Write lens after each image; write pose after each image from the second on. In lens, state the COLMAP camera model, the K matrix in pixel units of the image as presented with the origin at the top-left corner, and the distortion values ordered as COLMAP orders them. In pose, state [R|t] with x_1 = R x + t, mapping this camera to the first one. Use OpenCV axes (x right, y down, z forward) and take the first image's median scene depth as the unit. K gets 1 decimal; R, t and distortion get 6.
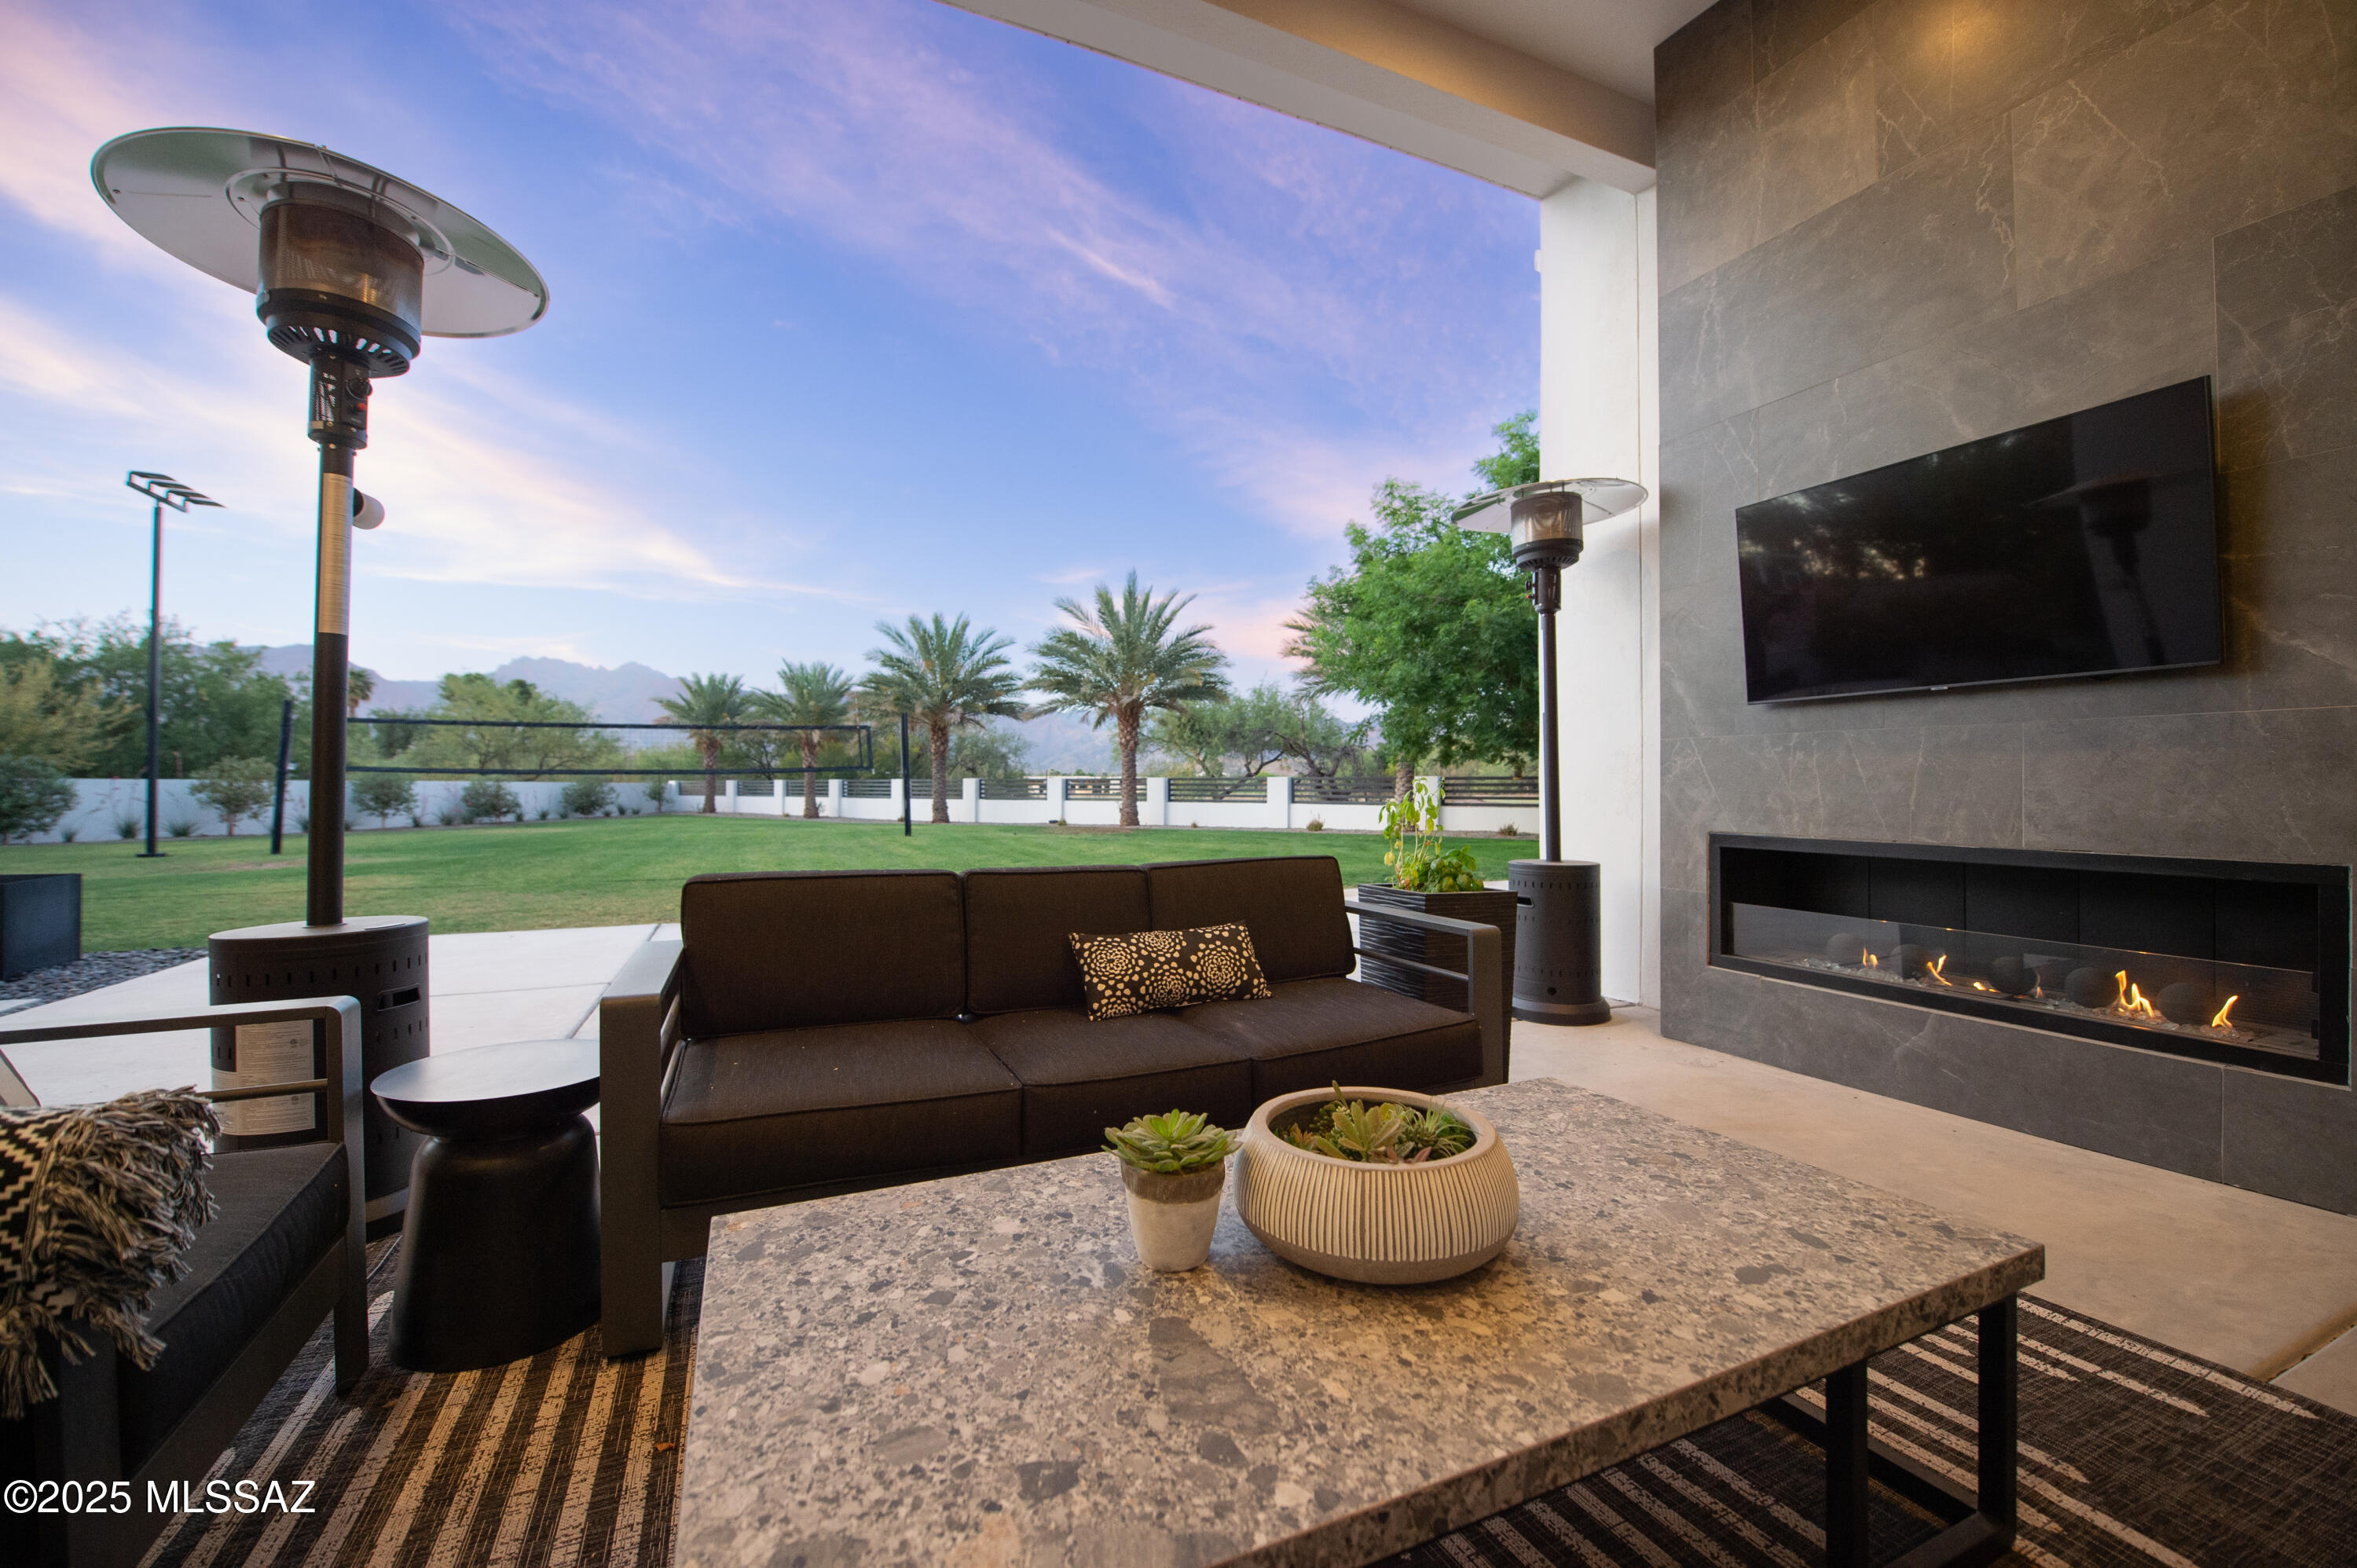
lens RADIAL K [[946.6, 0, 1174.2], [0, 946.6, 782.1], [0, 0, 1]] dist [-0.011321, -0.003016]
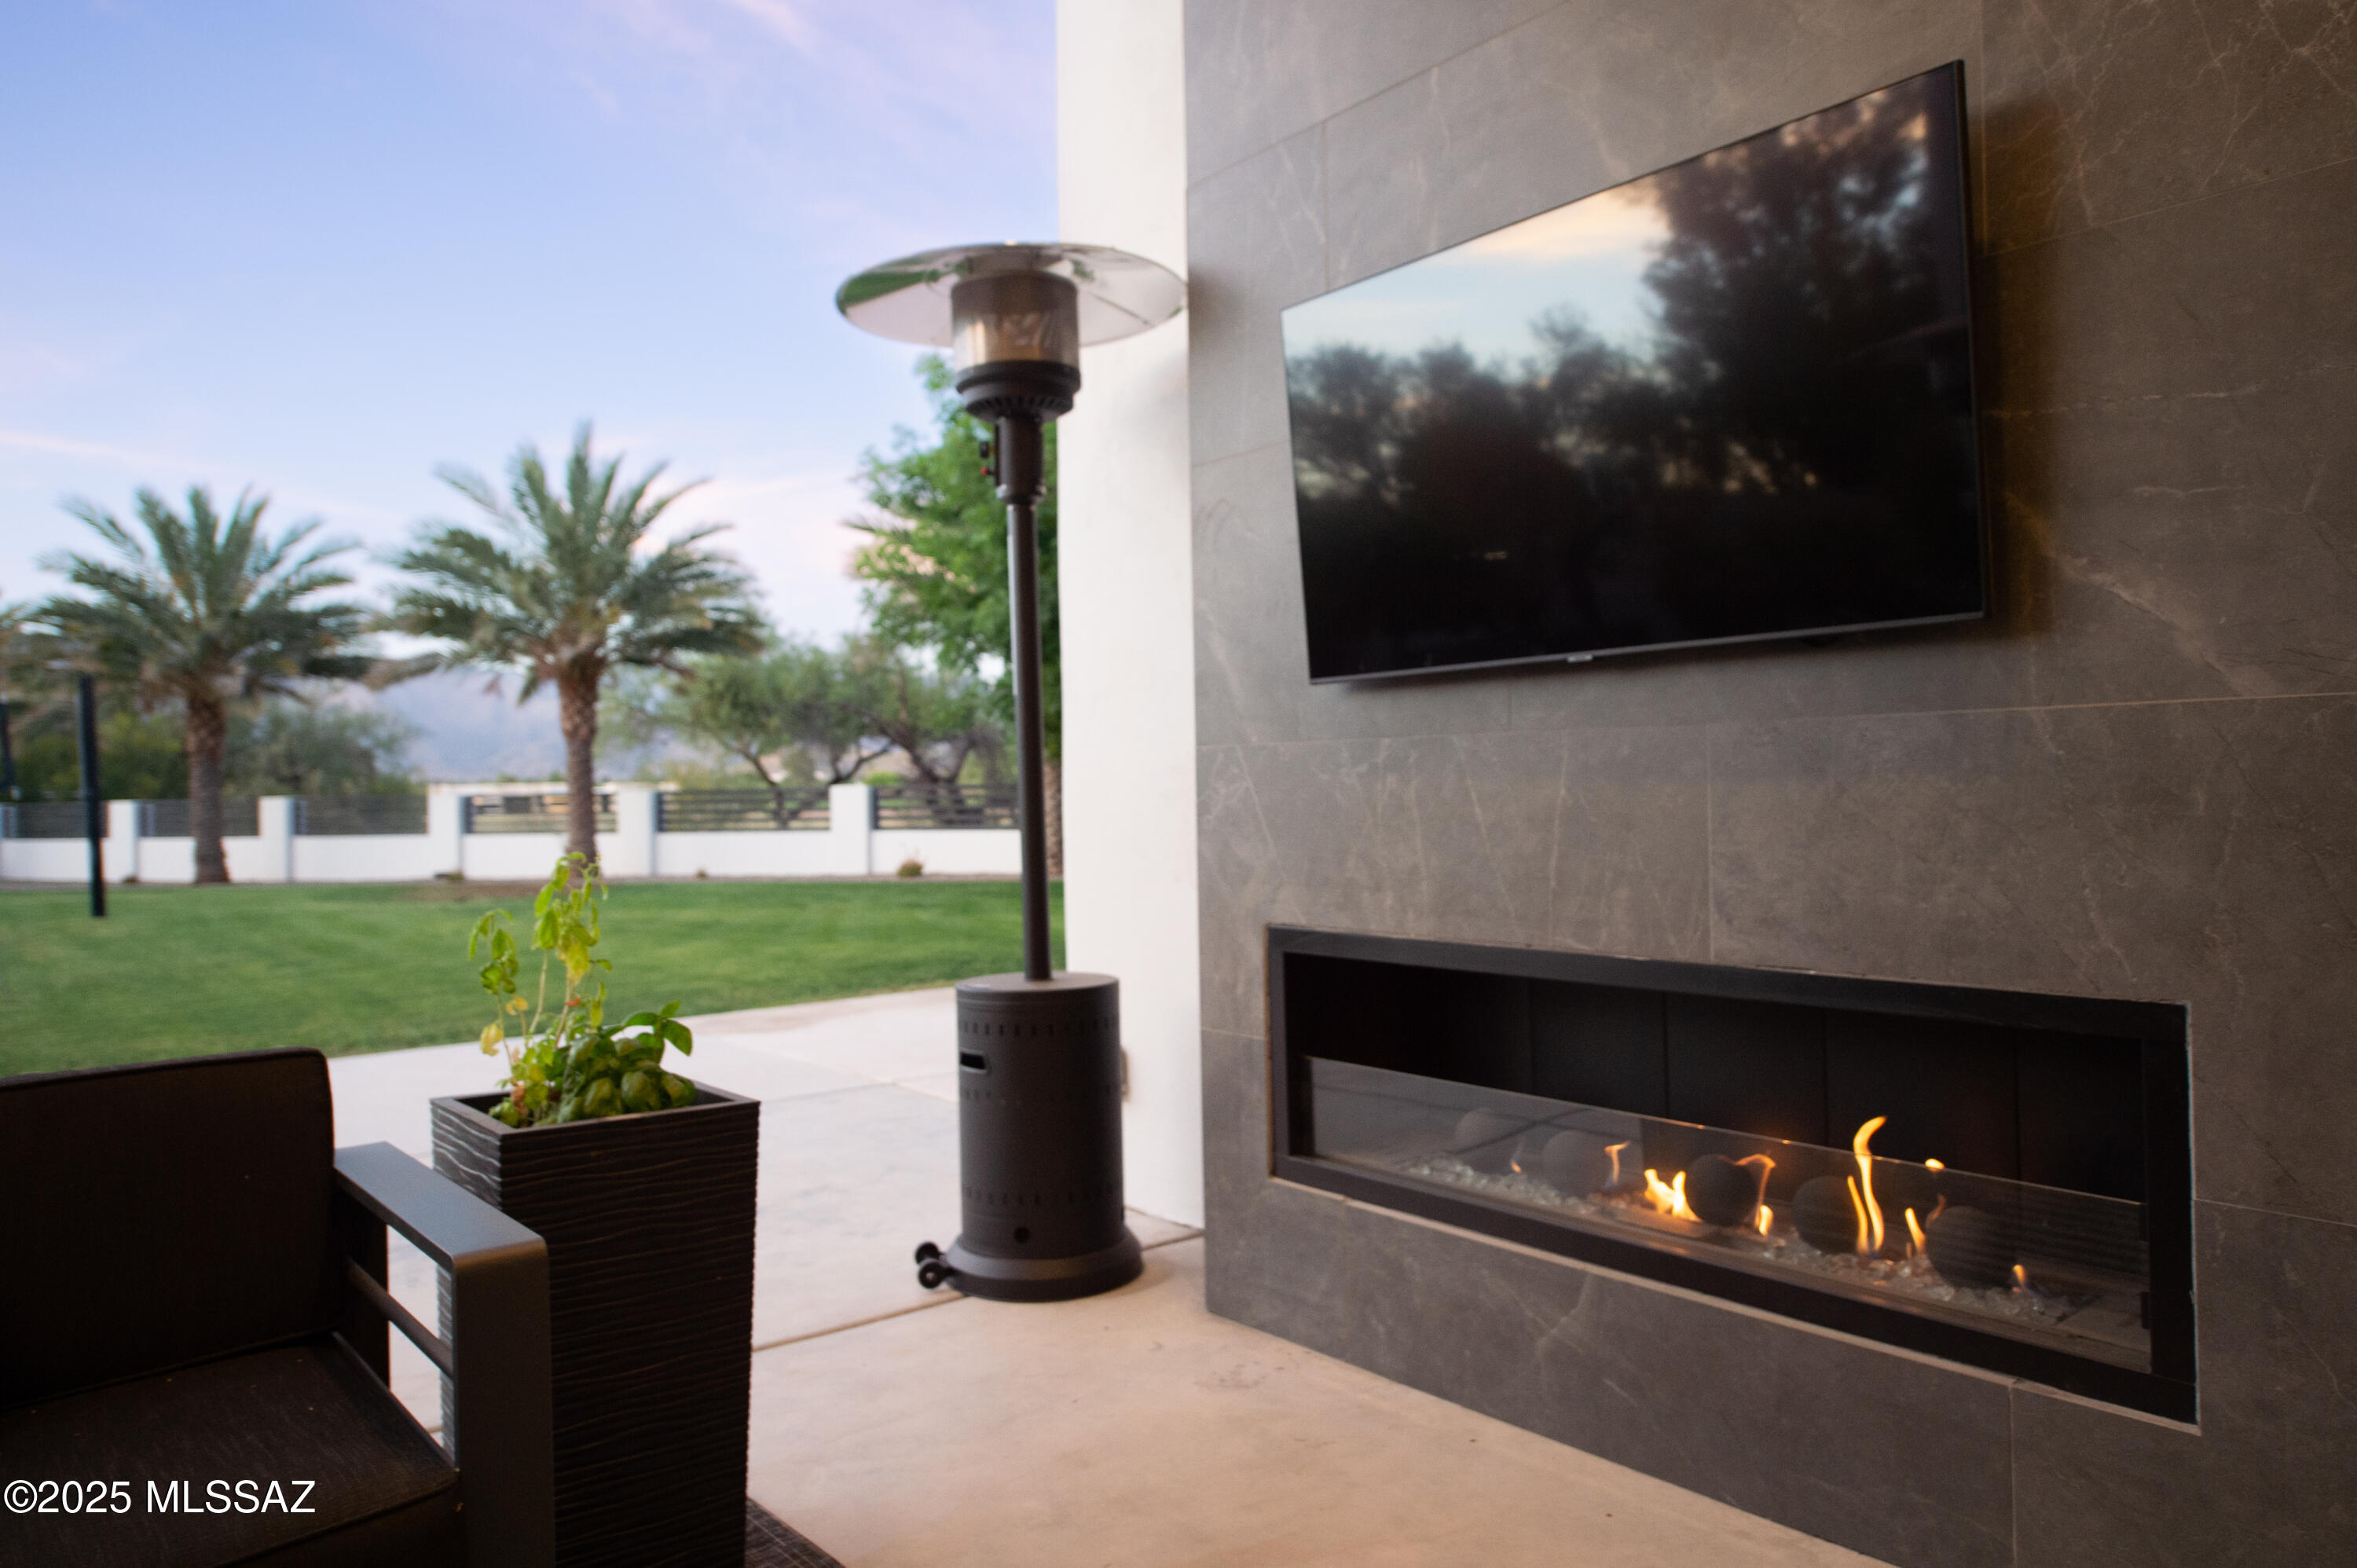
lens RADIAL K [[1545.5, 0, 1178.5], [0, 1545.5, 784.0], [0, 0, 1]] dist [0.004058, -0.003190]
pose [[0.961497, -0.018654, 0.274183, 0.269159], [0.018970, 0.999819, 0.001501, -0.026203], [-0.274162, 0.003757, 0.961676, 0.171834]]
